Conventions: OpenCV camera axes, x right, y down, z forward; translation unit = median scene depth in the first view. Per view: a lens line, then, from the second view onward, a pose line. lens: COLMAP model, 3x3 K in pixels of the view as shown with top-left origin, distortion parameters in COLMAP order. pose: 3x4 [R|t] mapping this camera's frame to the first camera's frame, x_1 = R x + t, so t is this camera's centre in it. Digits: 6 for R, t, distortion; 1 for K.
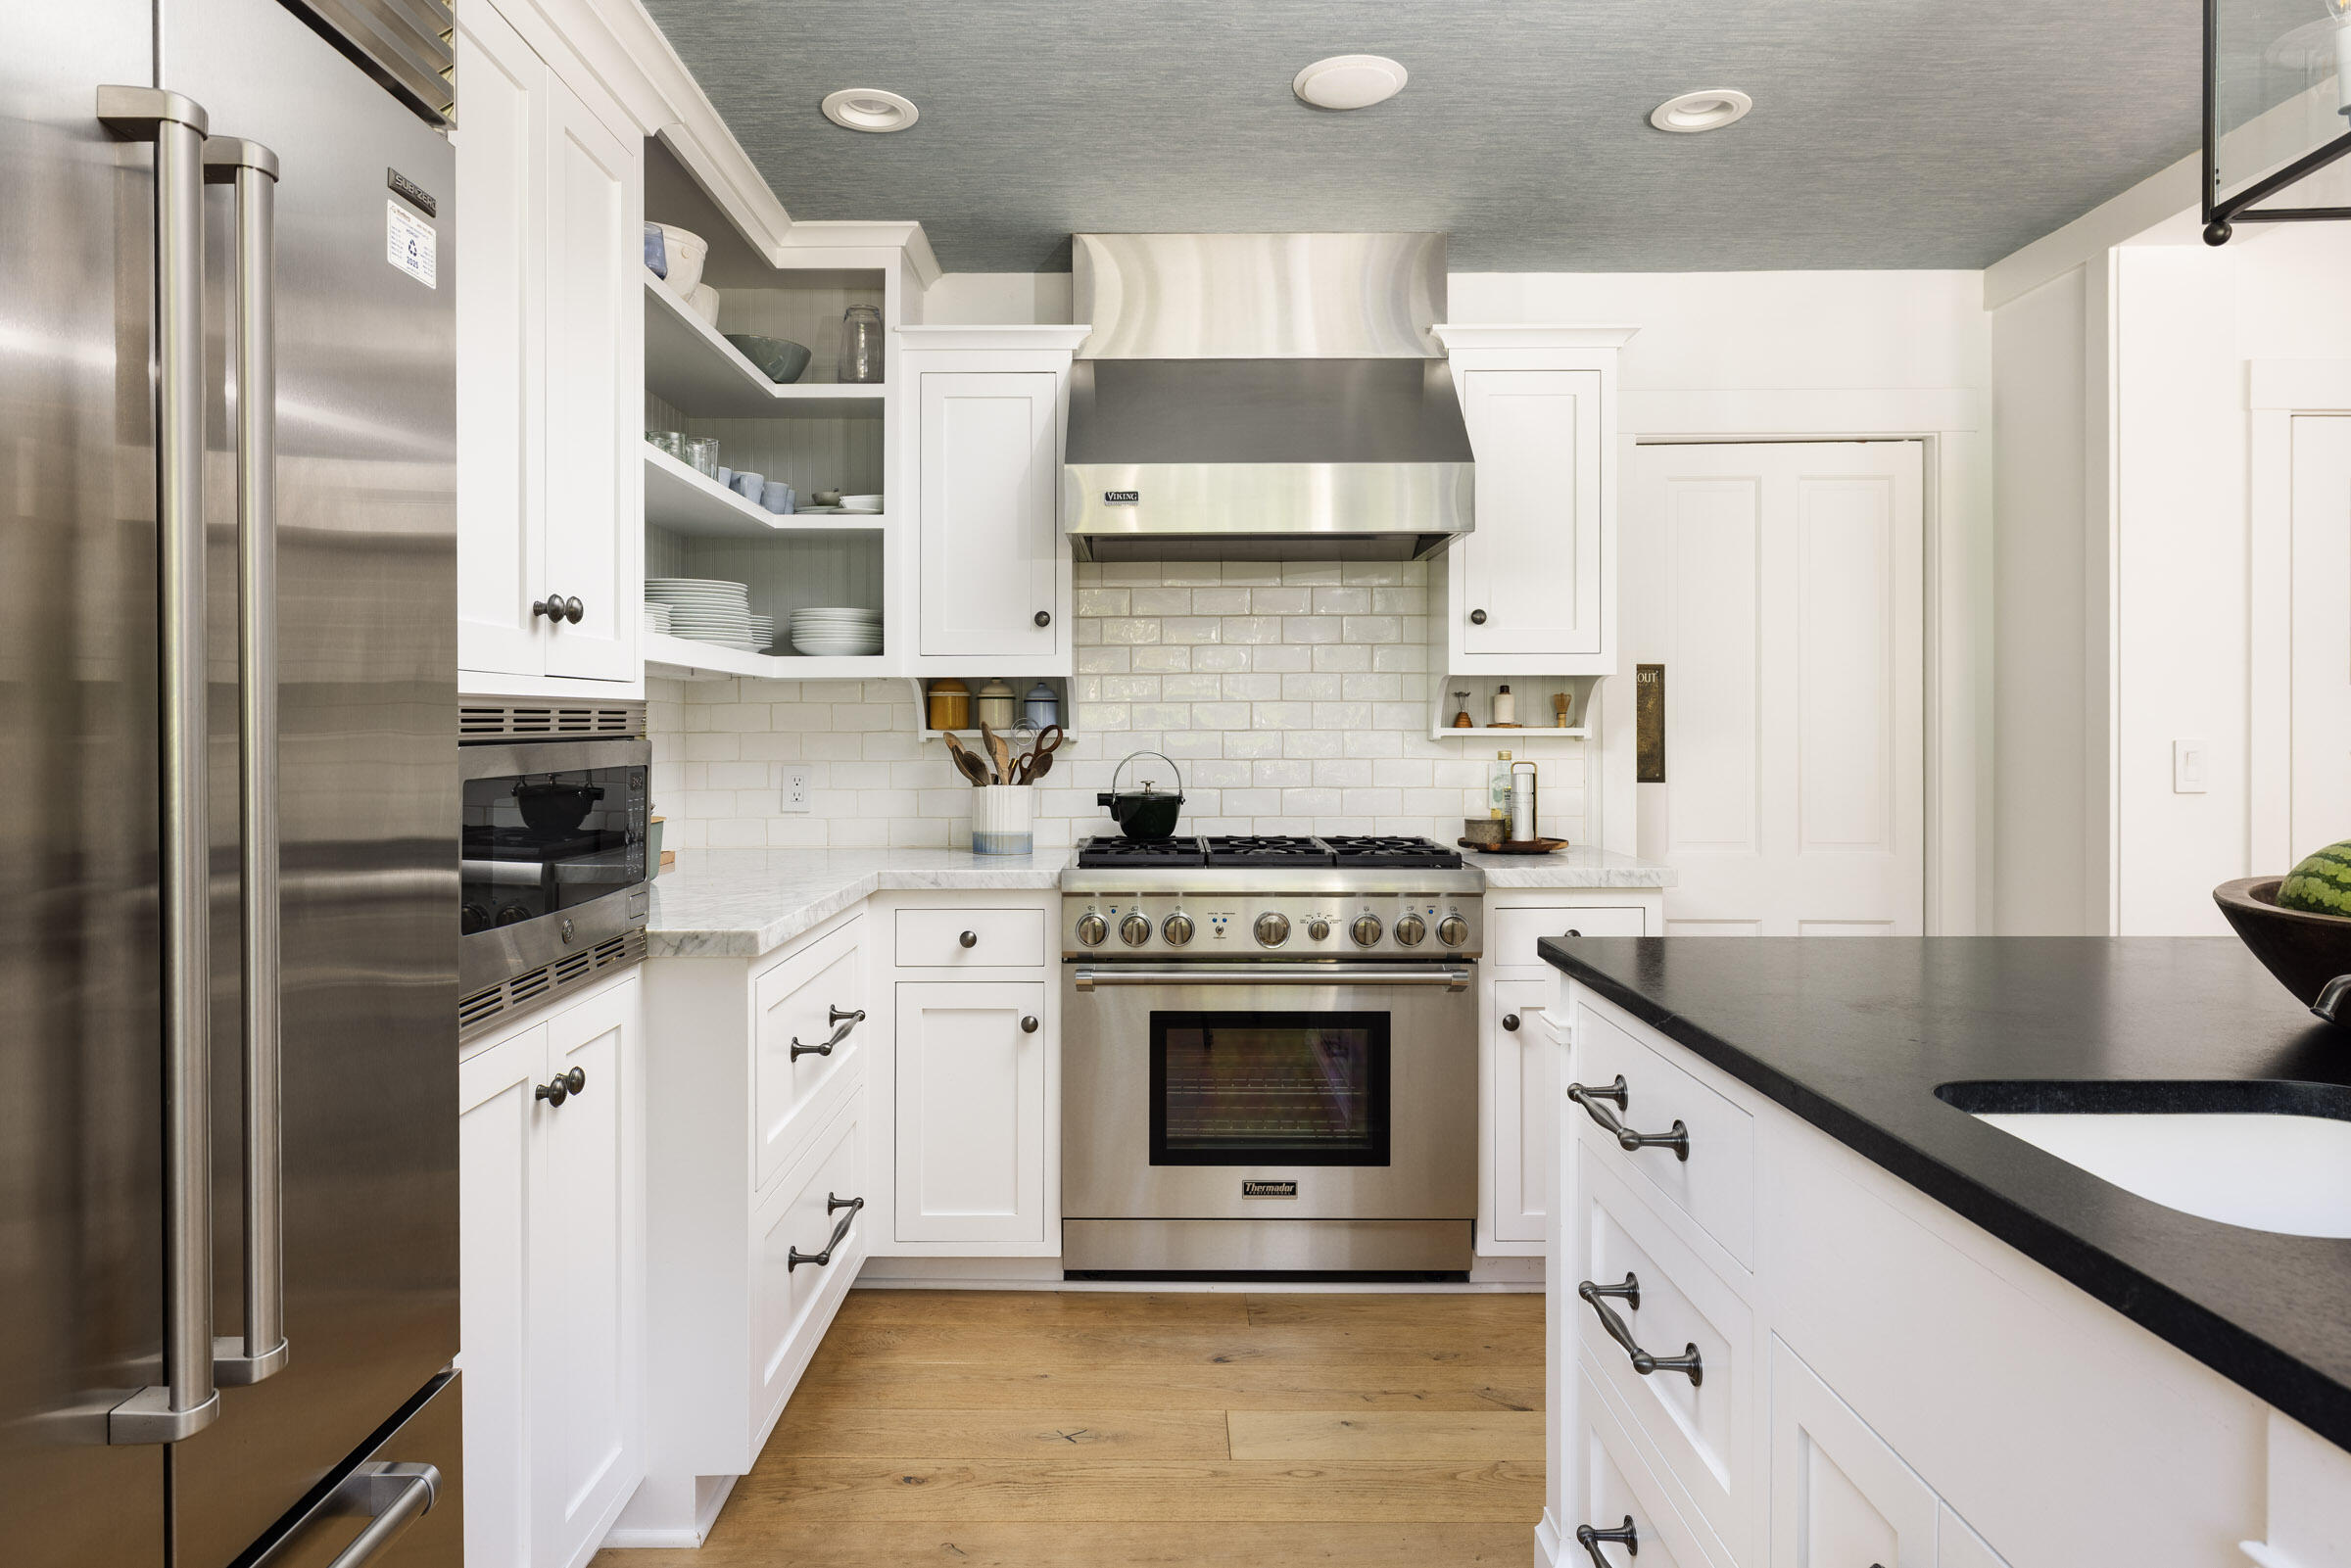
lens RADIAL K [[1435.9, 0, 1168.2], [0, 1435.9, 726.3], [0, 0, 1]] dist [0.001816, -0.000008]
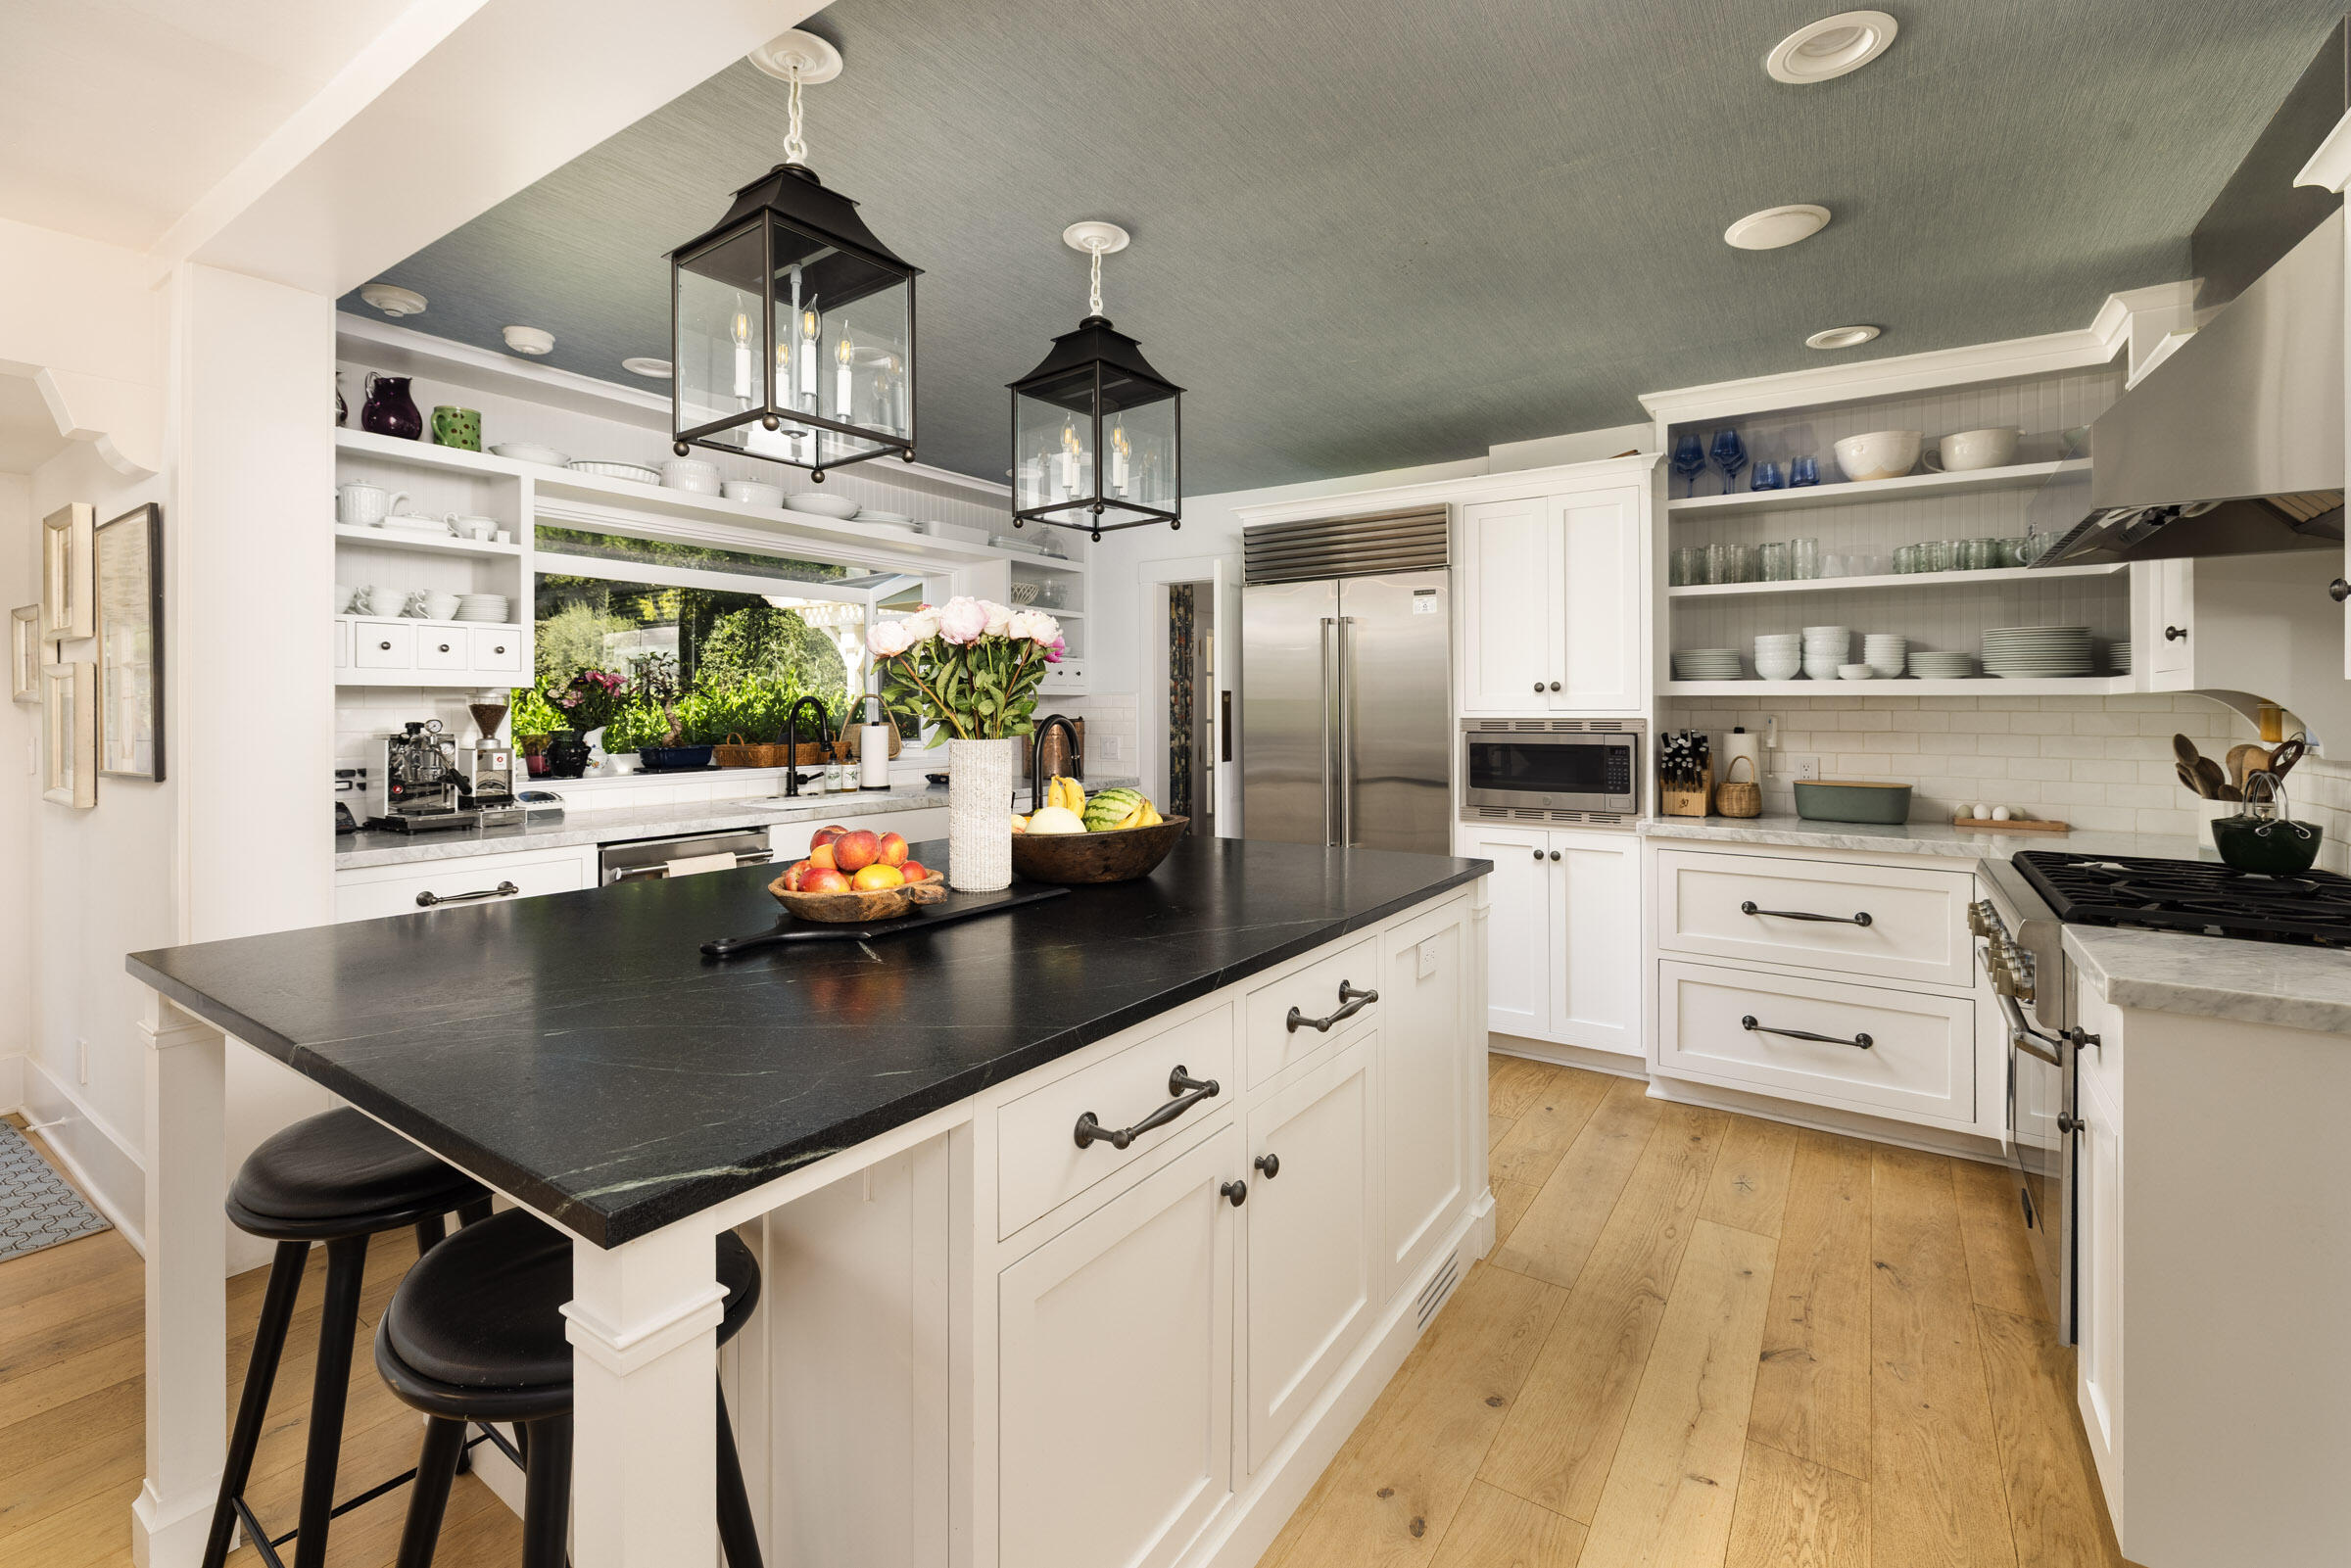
lens RADIAL K [[1025.6, 0, 1171.3], [0, 1025.6, 700.3], [0, 0, 1]] dist [0.000228, 0.000023]
pose [[-0.556060, -0.002464, -0.831138, 1.085270], [-0.002732, 0.999996, -0.001137, -0.026466], [0.831138, 0.001638, -0.556064, 0.991780]]
